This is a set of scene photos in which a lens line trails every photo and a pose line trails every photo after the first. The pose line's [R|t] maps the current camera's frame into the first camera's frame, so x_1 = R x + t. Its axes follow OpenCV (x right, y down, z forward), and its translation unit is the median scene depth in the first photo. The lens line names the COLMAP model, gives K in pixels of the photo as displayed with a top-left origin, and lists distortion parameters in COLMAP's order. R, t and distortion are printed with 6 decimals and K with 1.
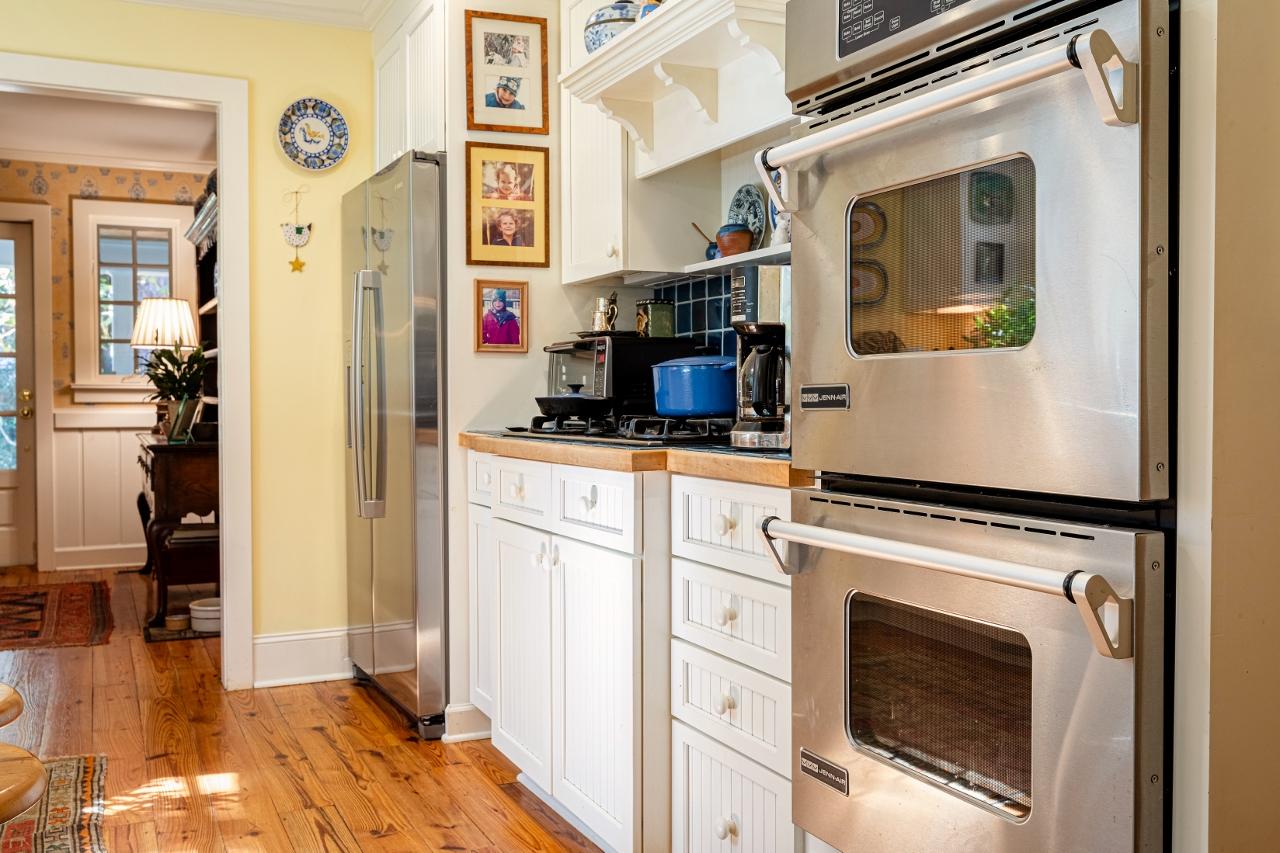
lens RADIAL K [[1161.7, 0, 638.8], [0, 1161.7, 422.9], [0, 0, 1]] dist [0.010385, 0.005948]
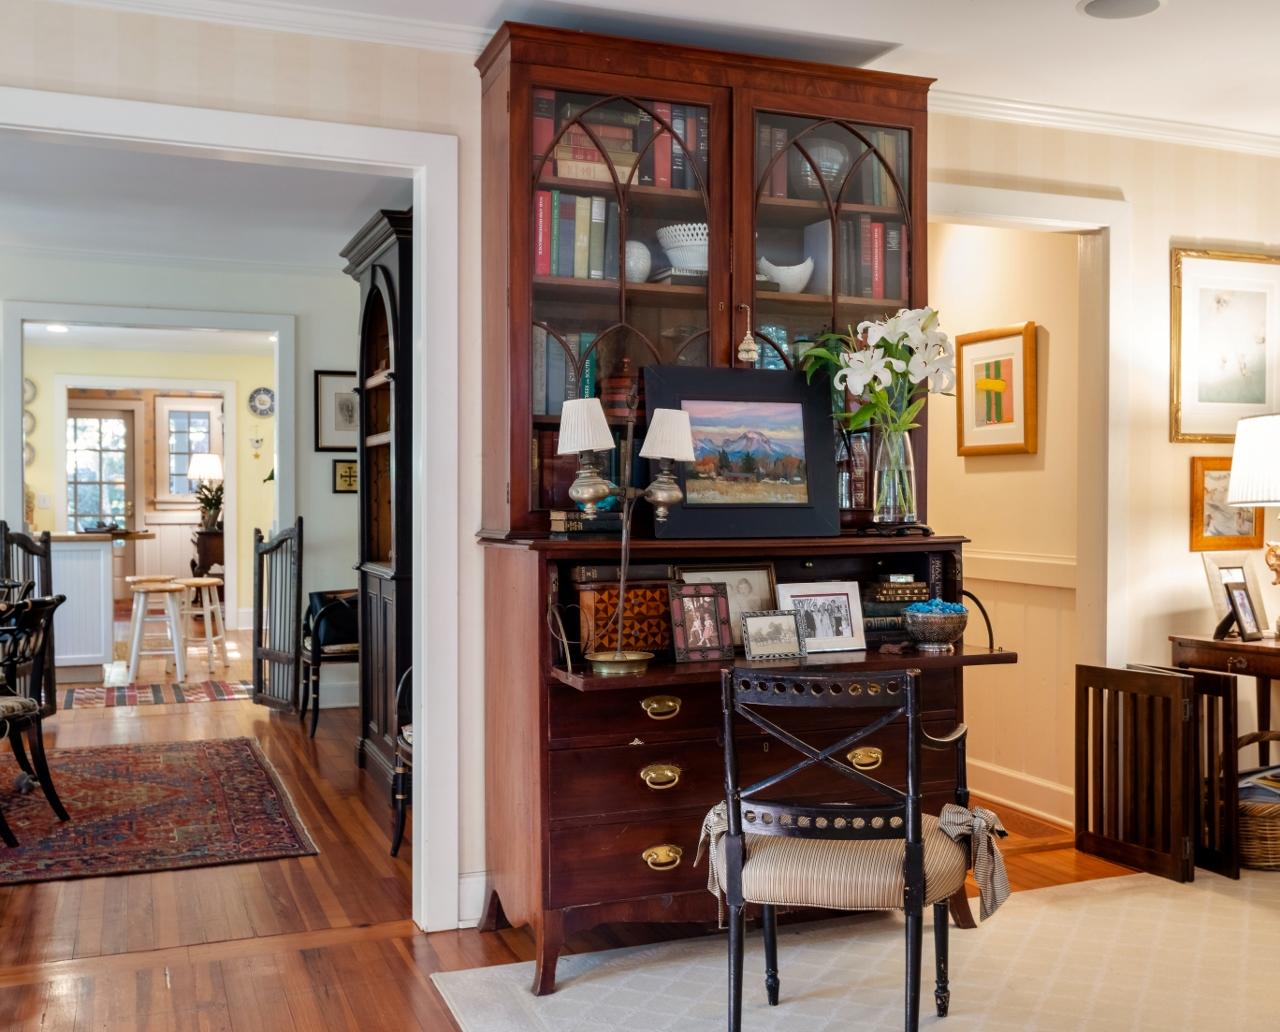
lens RADIAL K [[1341.0, 0, 704.6], [0, 1341.0, 517.6], [0, 0, 1]] dist [0.026367, 0.000000]
pose [[0.999180, 0.002336, -0.040430, 0.452229], [-0.002433, 0.999994, -0.002369, -0.001940], [0.040424, 0.002465, 0.999180, -1.058039]]
